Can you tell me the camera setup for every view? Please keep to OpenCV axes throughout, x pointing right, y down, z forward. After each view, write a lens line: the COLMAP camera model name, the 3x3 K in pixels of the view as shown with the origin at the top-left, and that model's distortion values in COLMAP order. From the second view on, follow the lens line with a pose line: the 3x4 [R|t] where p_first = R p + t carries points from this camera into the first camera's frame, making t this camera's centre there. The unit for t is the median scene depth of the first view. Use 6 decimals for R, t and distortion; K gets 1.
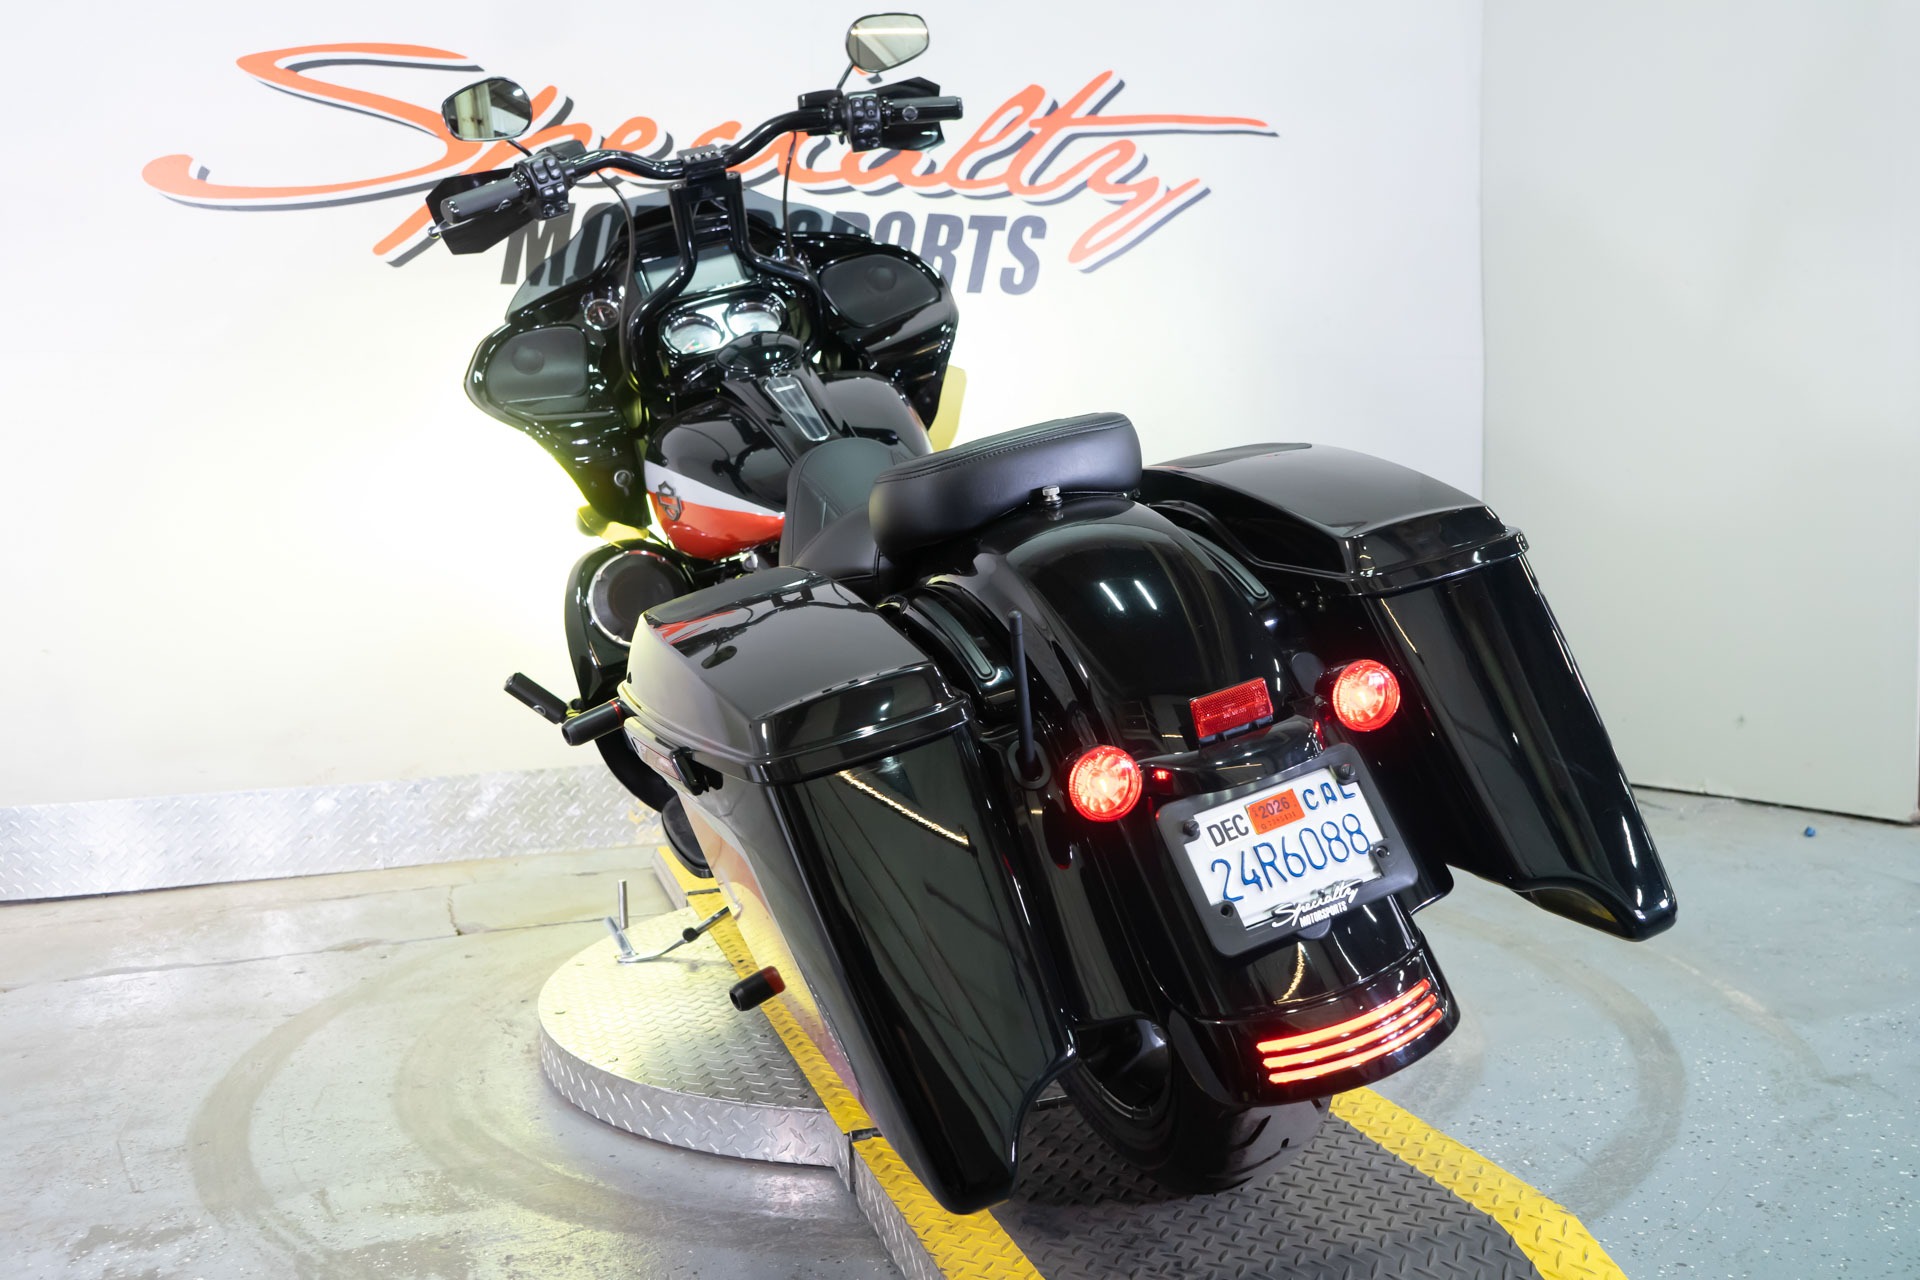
lens RADIAL K [[1612.3, 0, 960.0], [0, 1612.3, 640.0], [0, 0, 1]] dist [-0.012744, 0.019914]
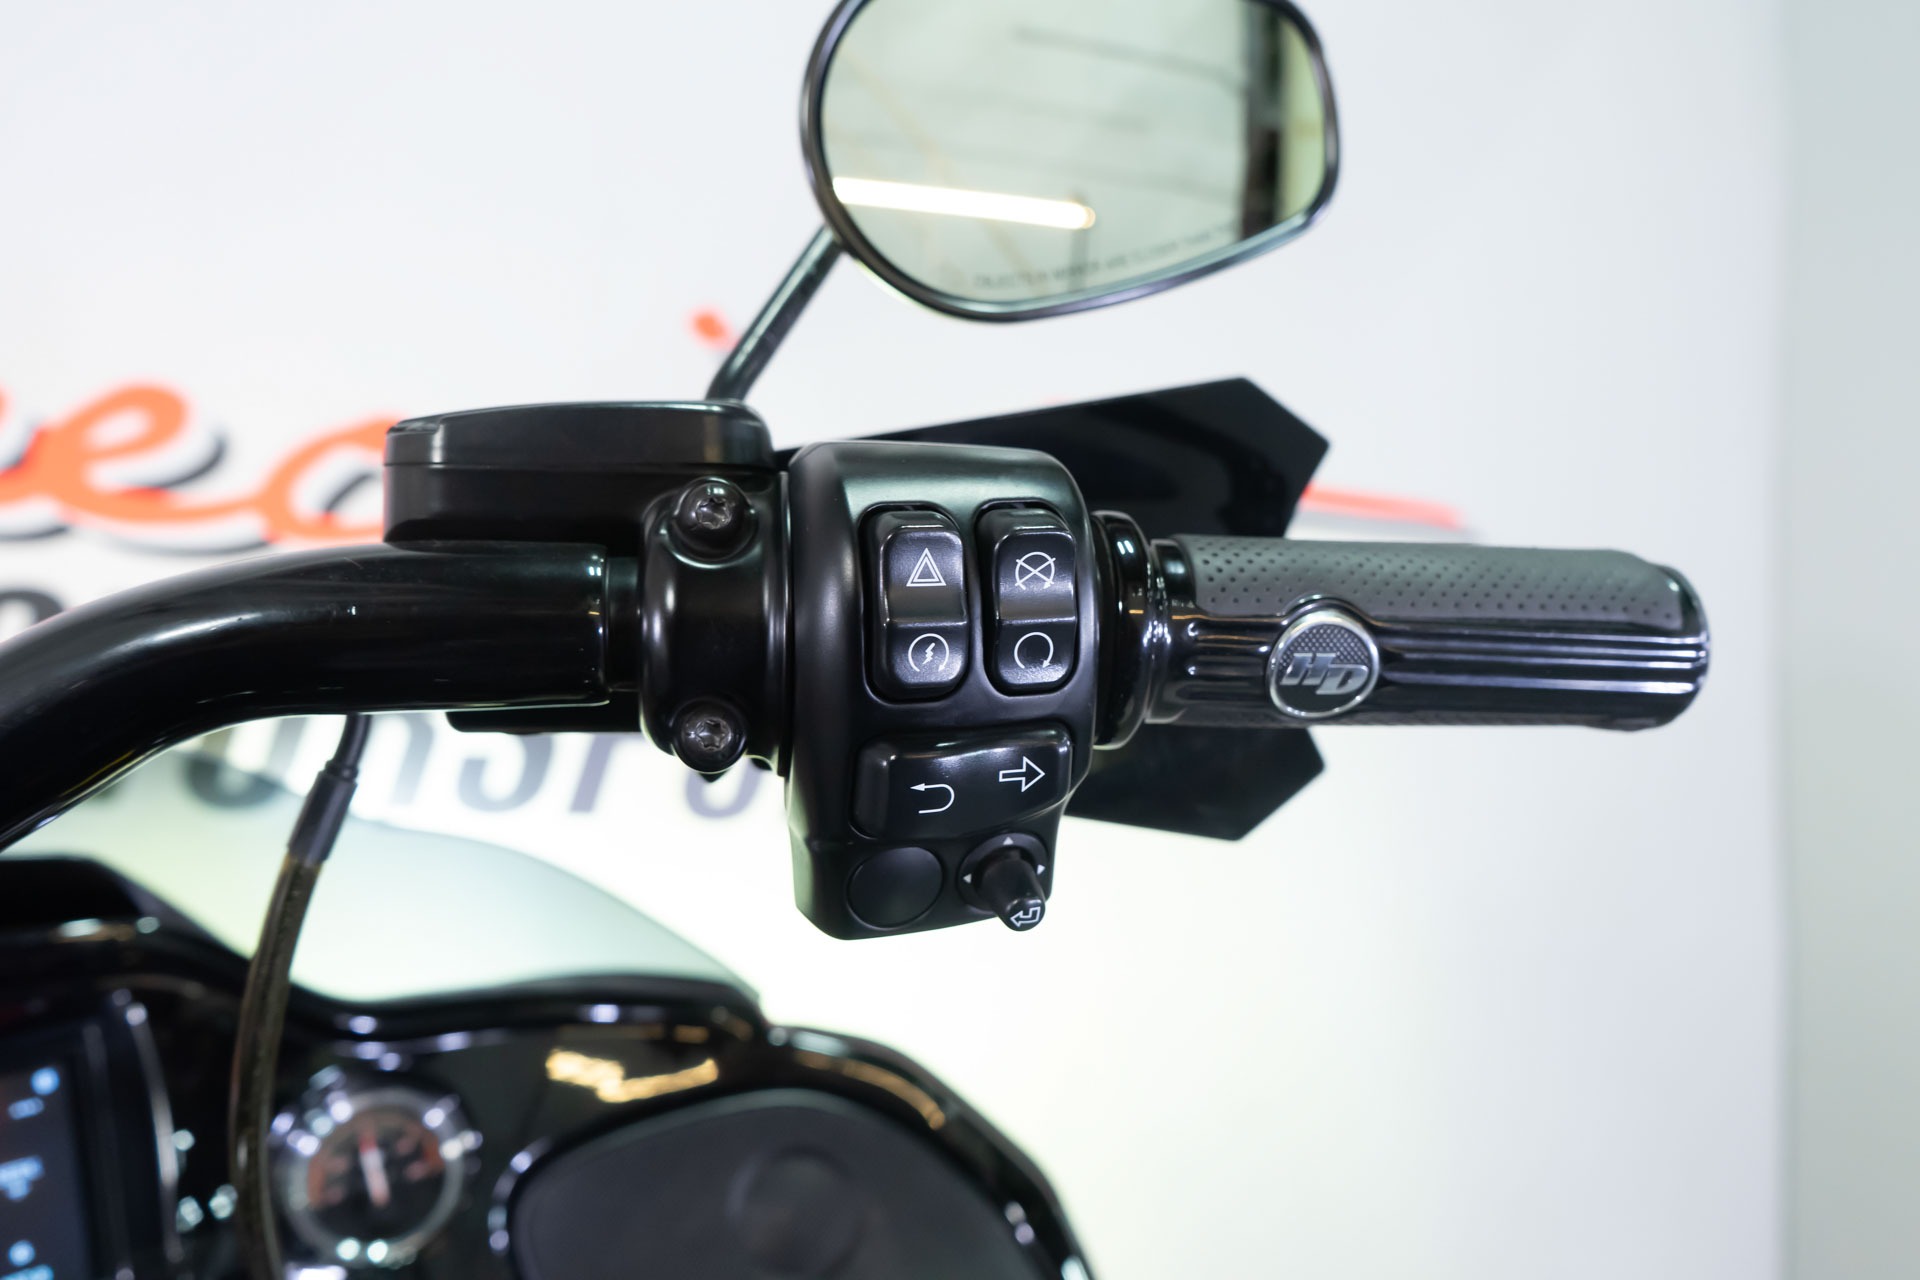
lens RADIAL K [[1539.6, 0, 960.0], [0, 1539.6, 640.0], [0, 0, 1]] dist [-0.006895, -0.002644]
pose [[0.983980, 0.085999, 0.156162, -0.051447], [-0.058596, 0.983301, -0.172293, -0.206673], [-0.168371, 0.160383, 0.972589, 0.598182]]
